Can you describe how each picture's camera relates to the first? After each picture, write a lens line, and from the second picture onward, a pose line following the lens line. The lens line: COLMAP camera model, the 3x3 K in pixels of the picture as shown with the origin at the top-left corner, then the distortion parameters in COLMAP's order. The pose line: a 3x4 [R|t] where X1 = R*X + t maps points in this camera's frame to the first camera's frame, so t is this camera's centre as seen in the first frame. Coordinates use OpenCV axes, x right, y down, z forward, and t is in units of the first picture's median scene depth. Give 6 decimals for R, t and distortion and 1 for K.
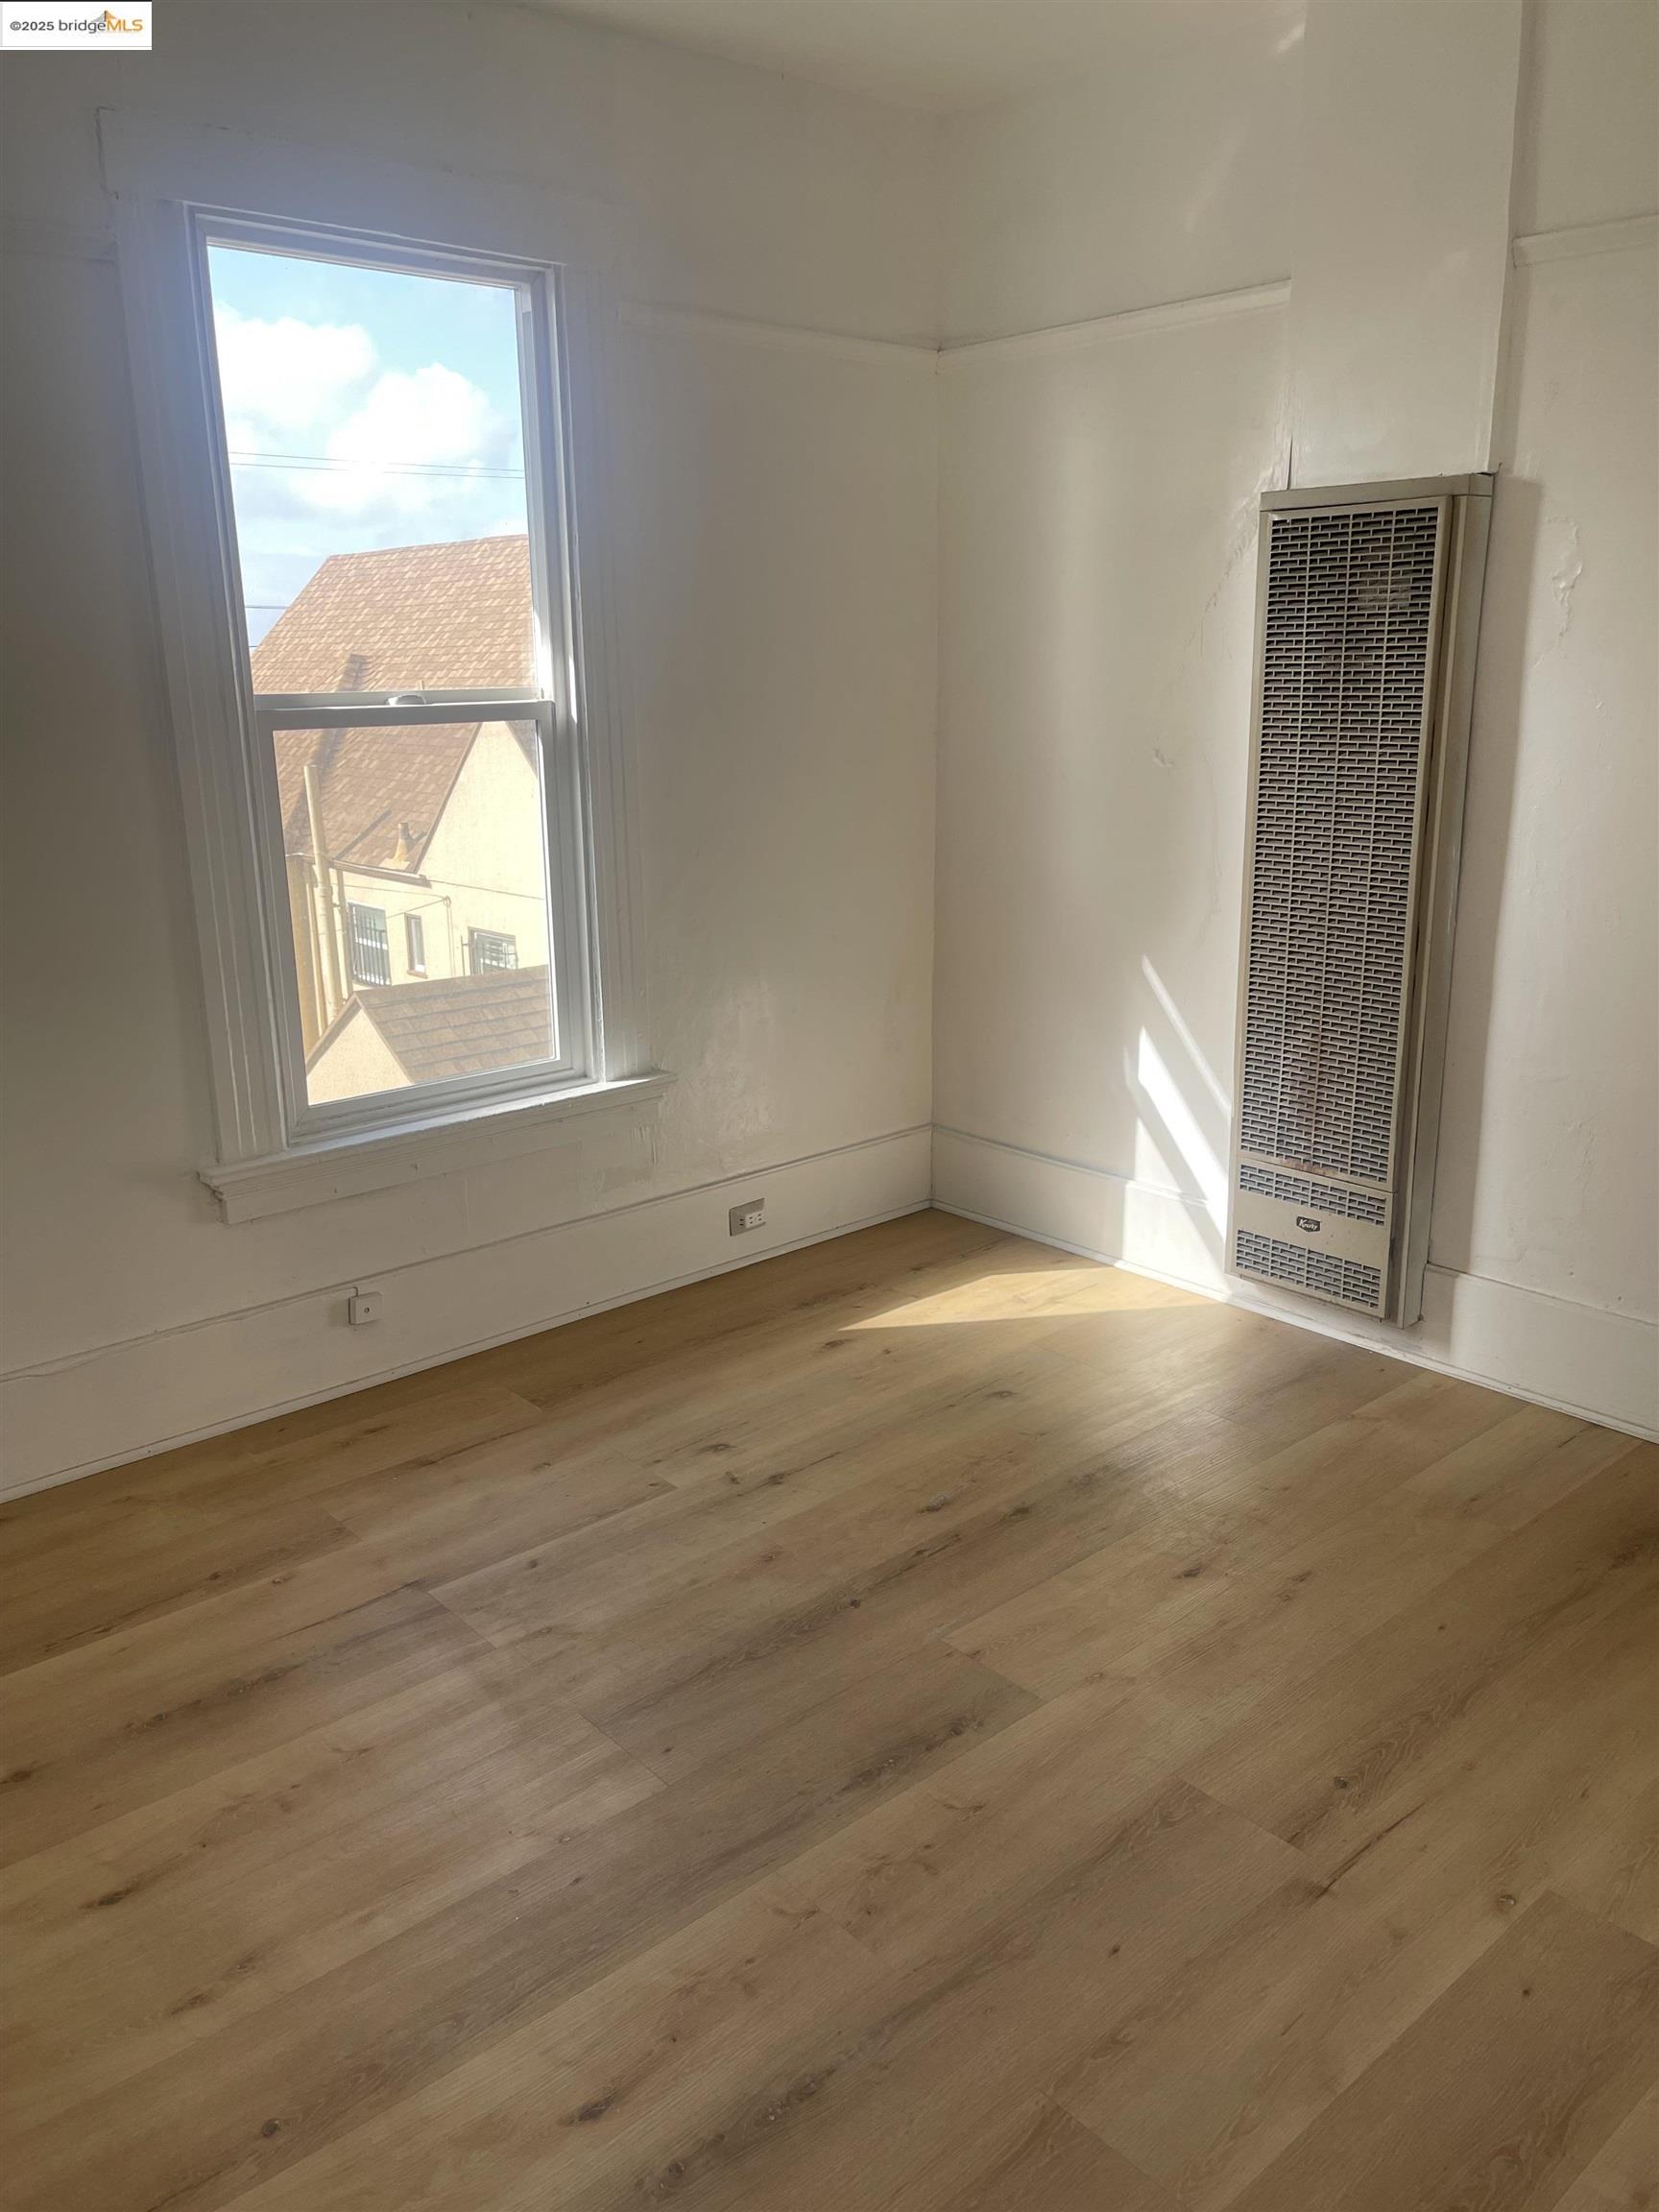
lens RADIAL K [[1670.8, 0, 827.3], [0, 1670.8, 1118.1], [0, 0, 1]] dist [0.062092, -0.084120]
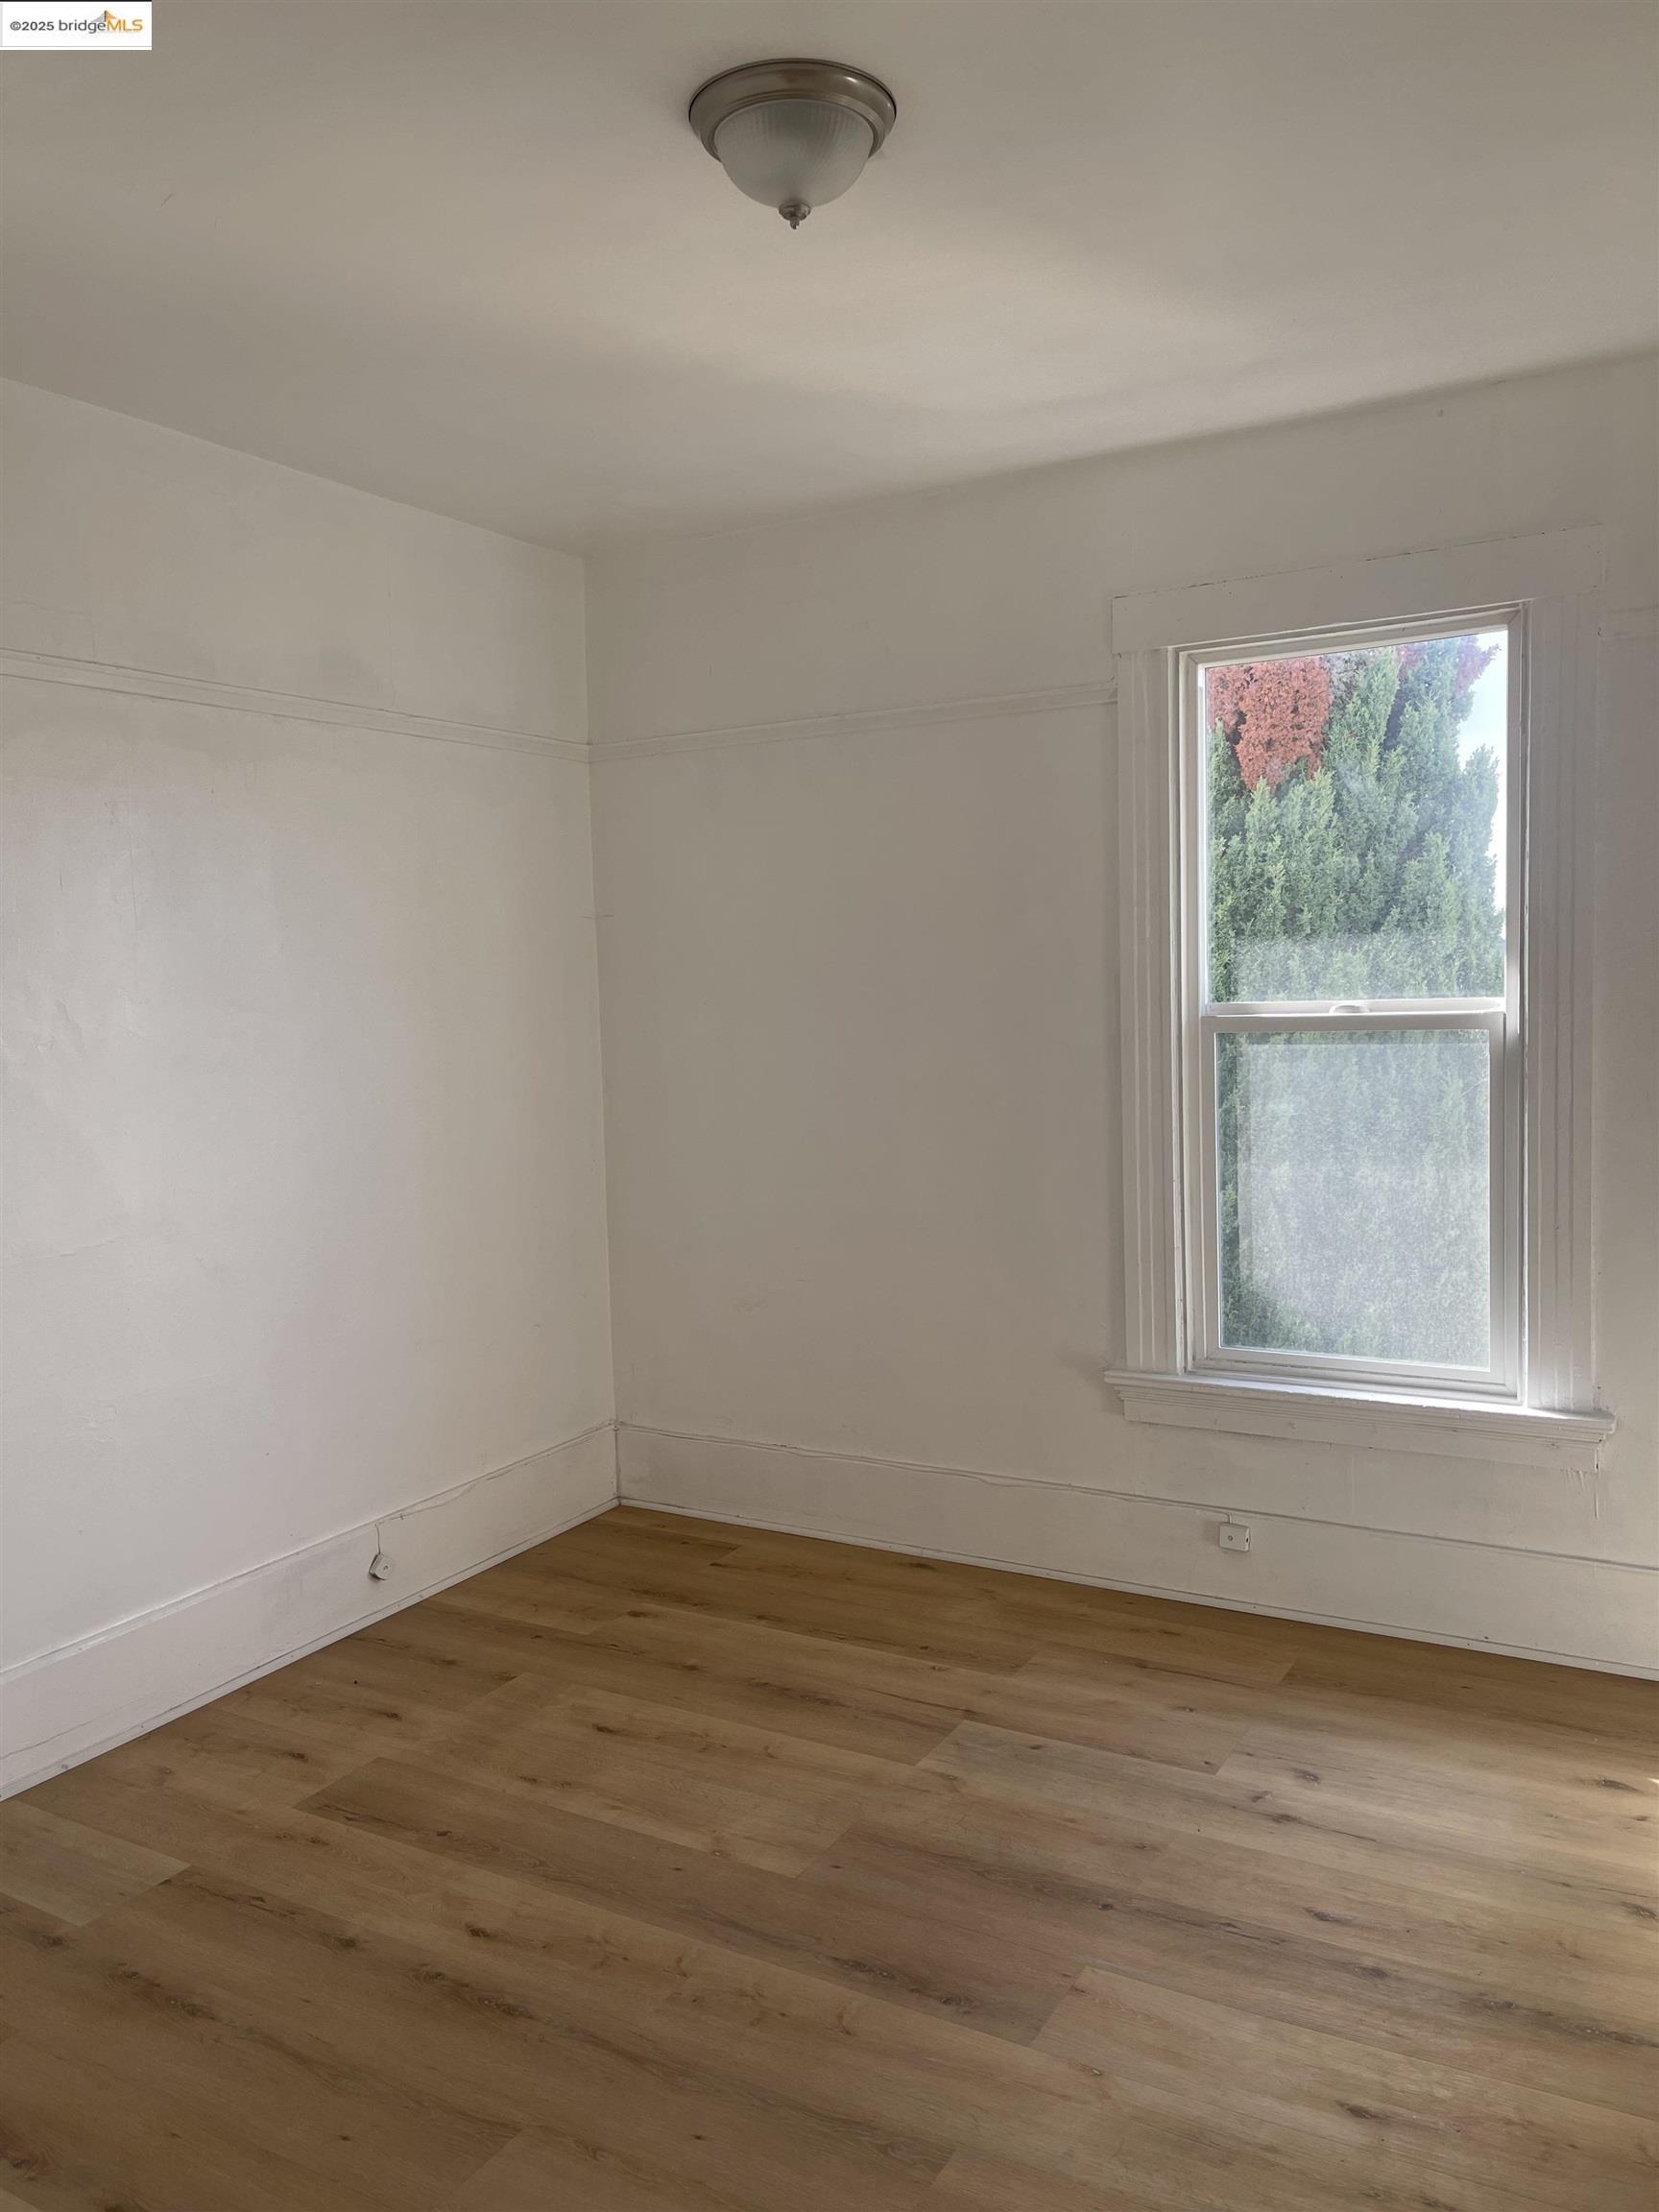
lens RADIAL K [[1670.8, 0, 817.2], [0, 1670.8, 1116.3], [0, 0, 1]] dist [0.062092, -0.084120]
pose [[0.305405, 0.082659, -0.948628, 0.893718], [-0.229265, 0.973302, 0.010998, -0.142209], [0.924211, 0.214128, 0.316202, 0.433099]]
